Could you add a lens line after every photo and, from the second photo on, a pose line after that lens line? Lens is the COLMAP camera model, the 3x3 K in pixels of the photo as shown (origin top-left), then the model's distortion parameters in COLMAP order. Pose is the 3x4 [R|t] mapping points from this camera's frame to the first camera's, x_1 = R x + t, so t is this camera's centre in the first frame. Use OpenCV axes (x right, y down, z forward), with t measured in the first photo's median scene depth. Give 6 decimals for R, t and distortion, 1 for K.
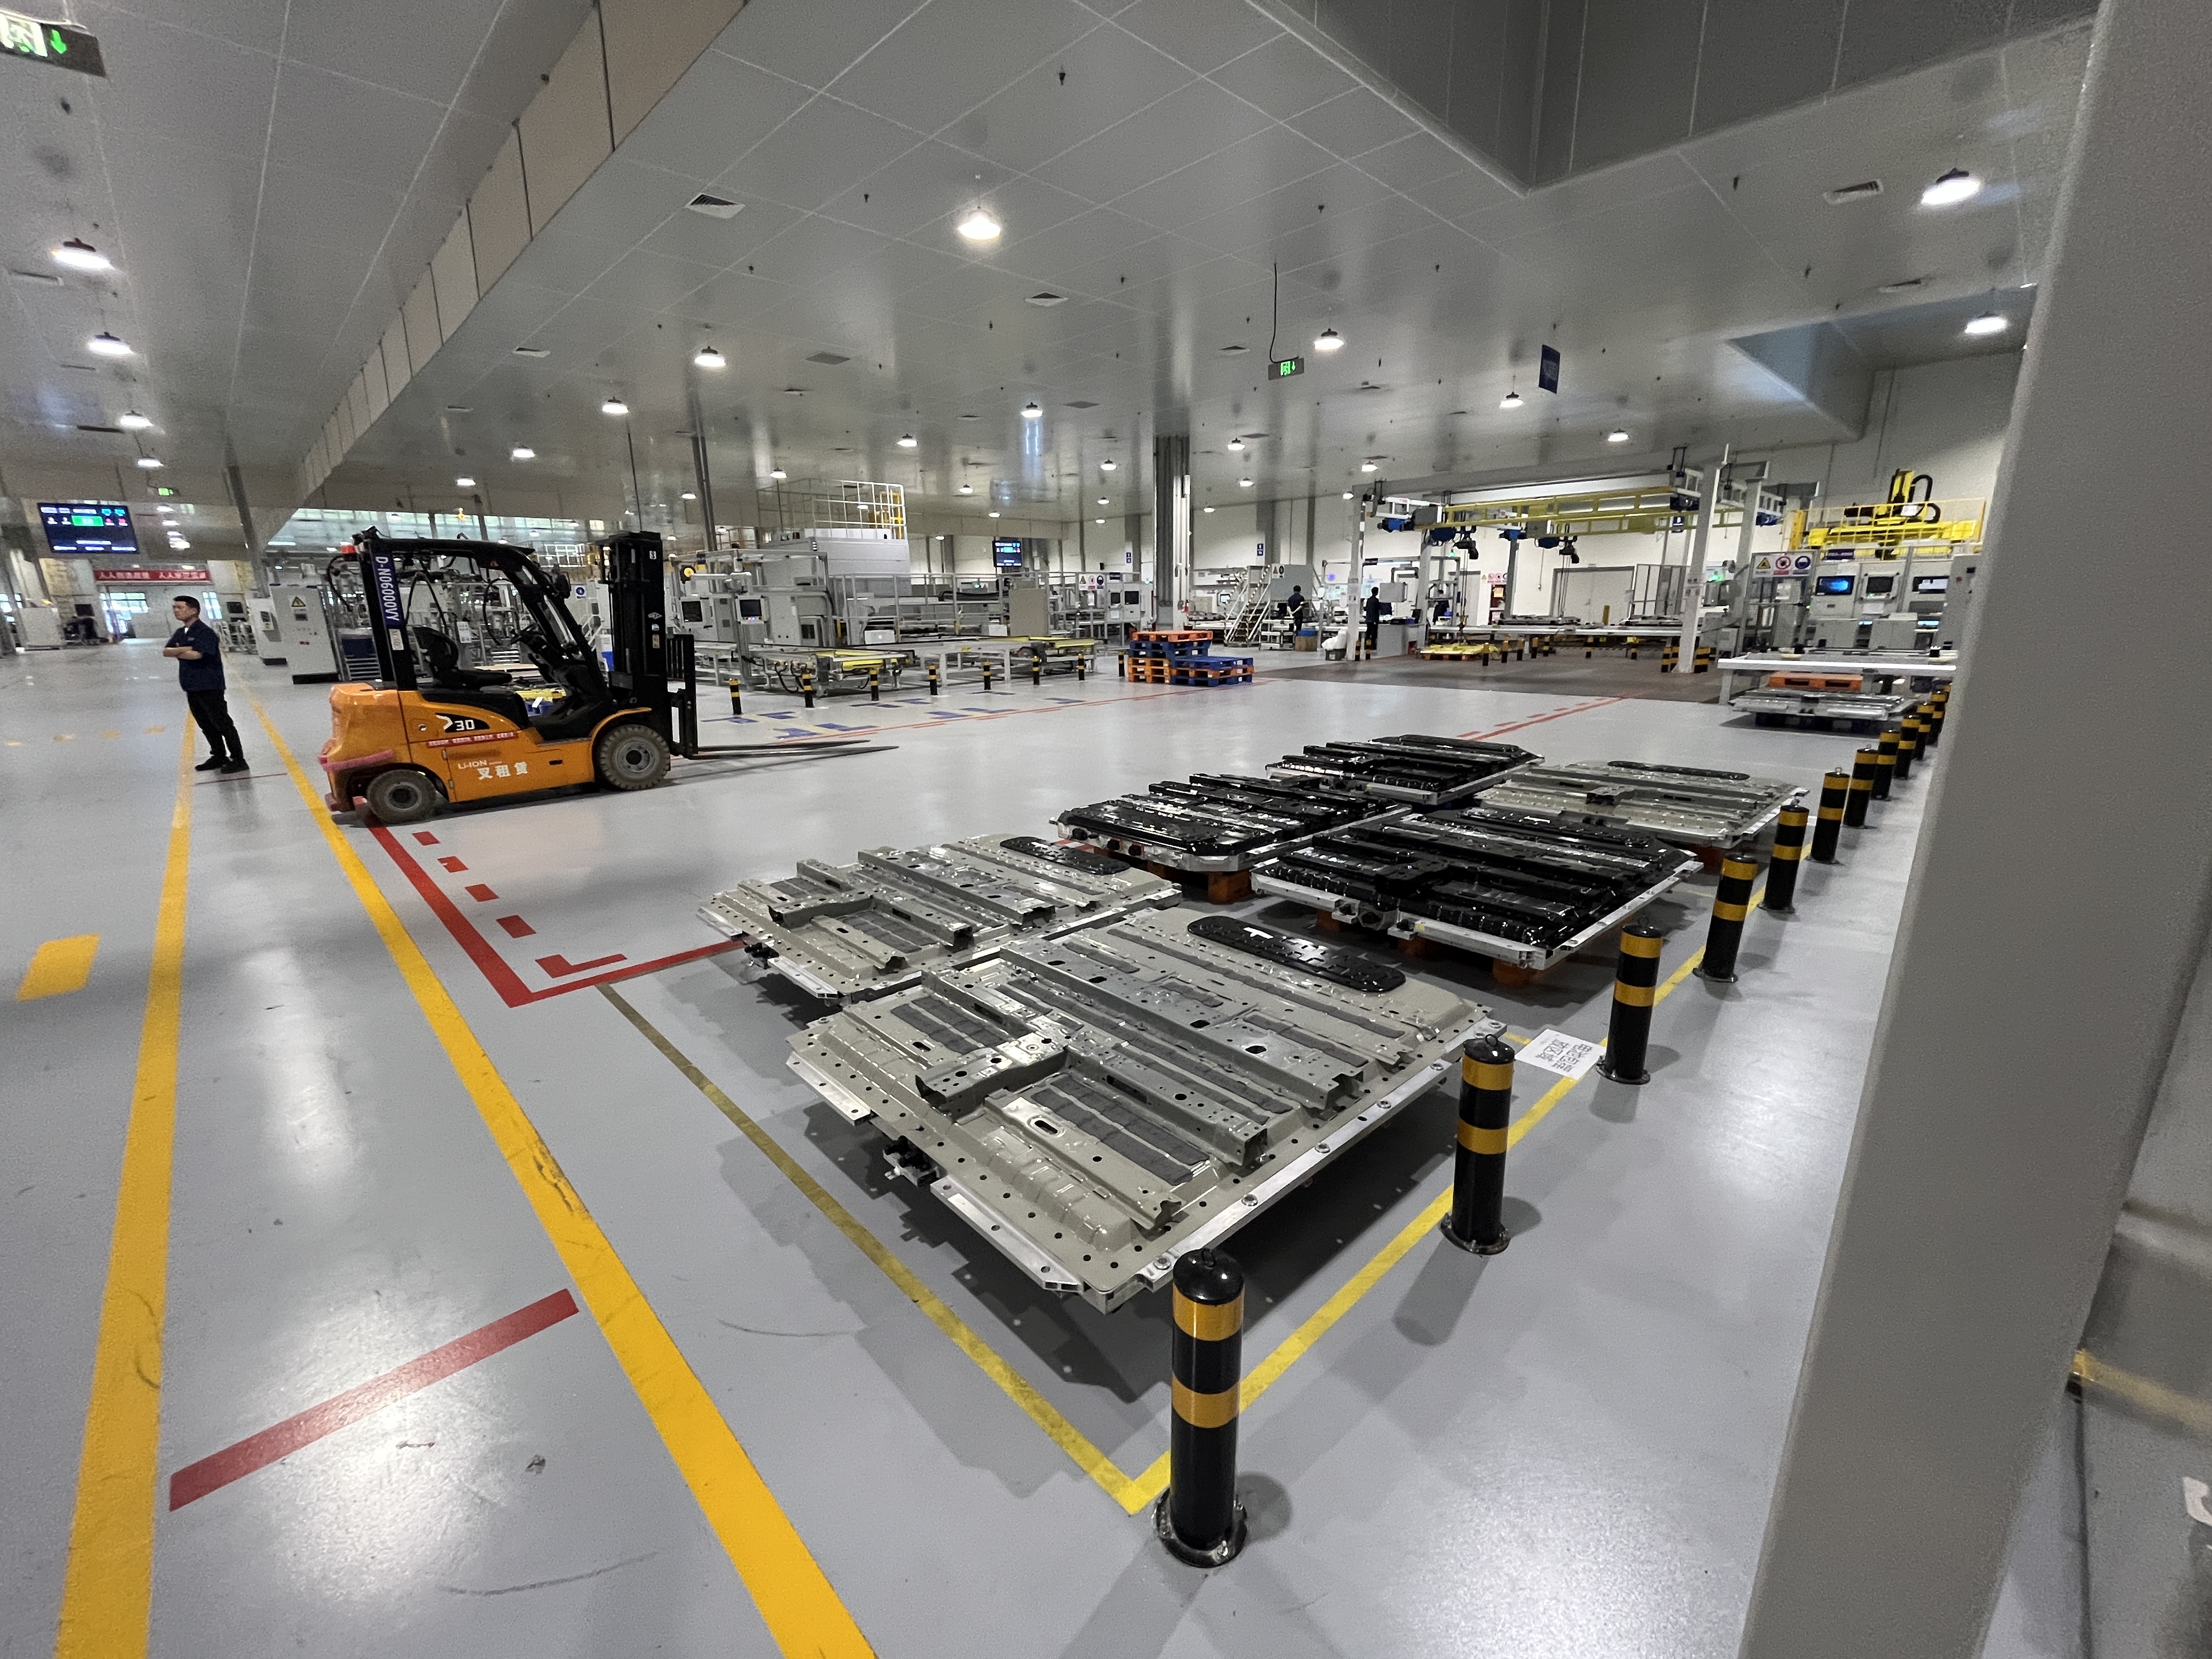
lens RADIAL K [[899.4, 0, 1111.3], [0, 899.4, 837.5], [0, 0, 1]] dist [-0.003781, 0.000862]
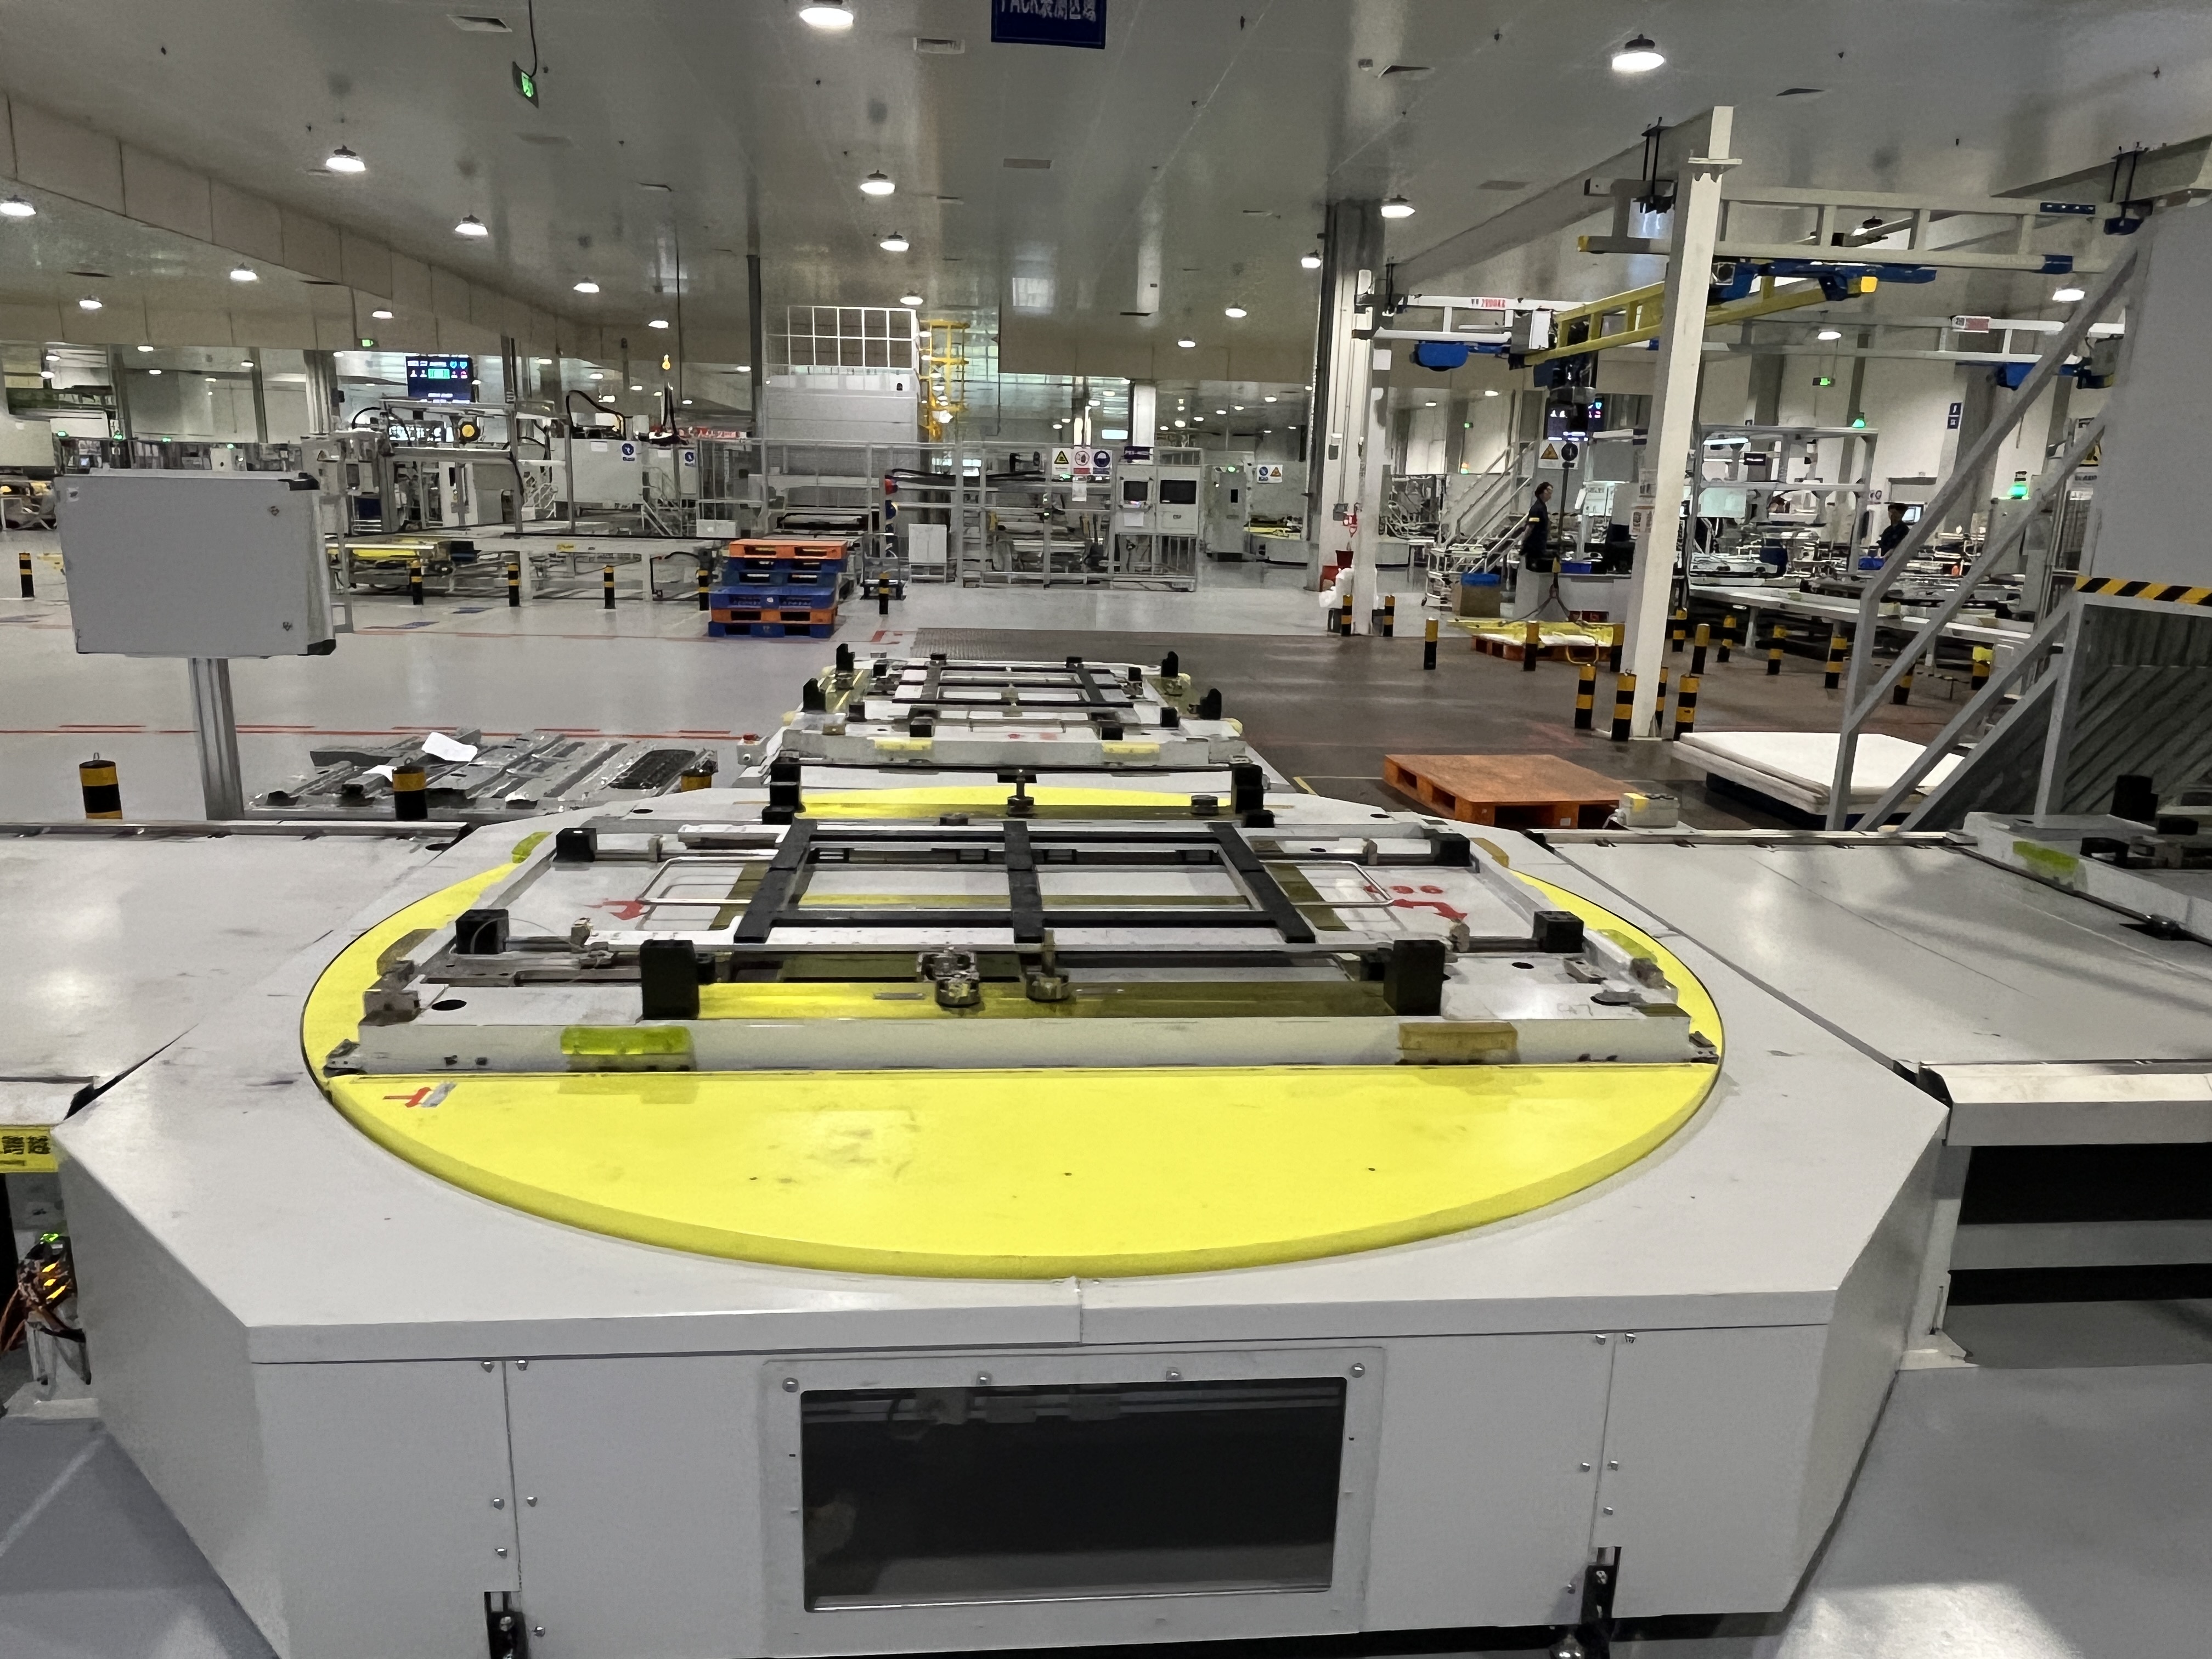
lens RADIAL K [[1438.2, 0, 1085.0], [0, 1438.2, 835.8], [0, 0, 1]] dist [-0.004777, 0.002691]
pose [[0.762003, 0.190071, -0.619052, 0.578424], [-0.206091, 0.977431, 0.046425, -0.085499], [0.613904, 0.092205, 0.783977, 0.275967]]
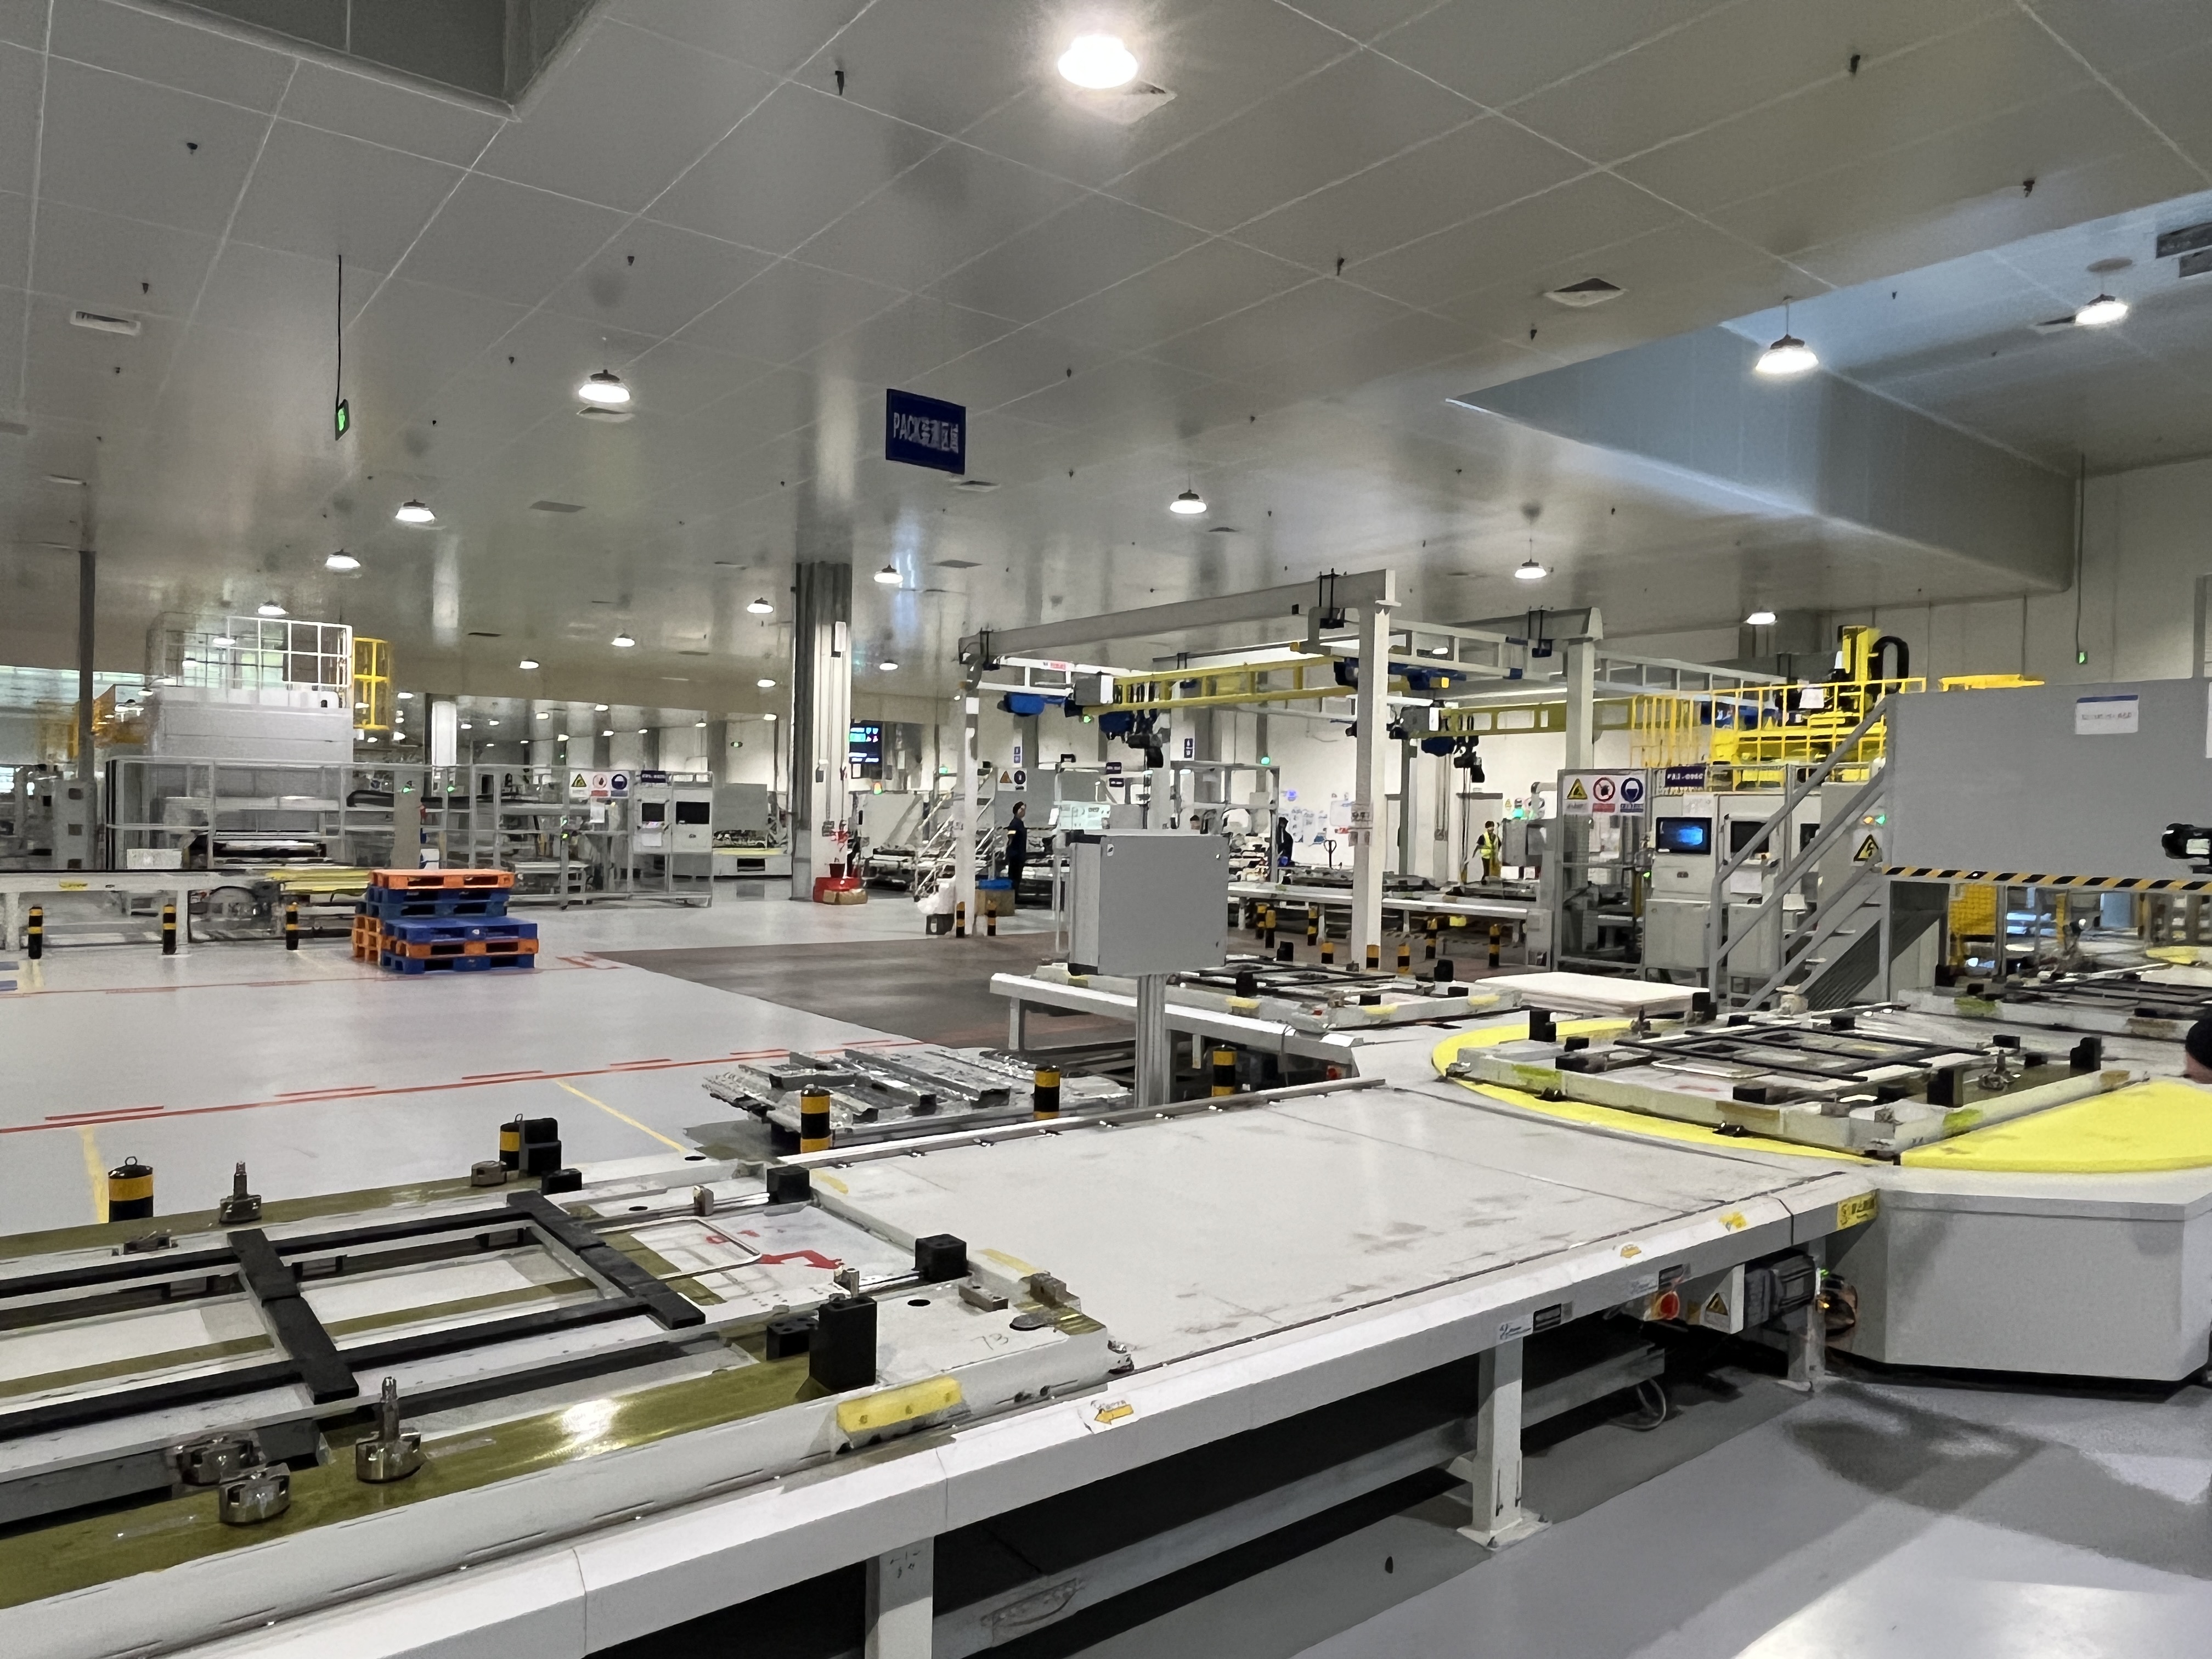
lens RADIAL K [[1438.2, 0, 1098.3], [0, 1438.2, 840.7], [0, 0, 1]] dist [-0.004777, 0.002691]
pose [[0.991701, 0.039751, -0.122266, 0.402446], [-0.068139, 0.968957, -0.237655, -0.043185], [0.109023, 0.244014, 0.963624, 0.125514]]
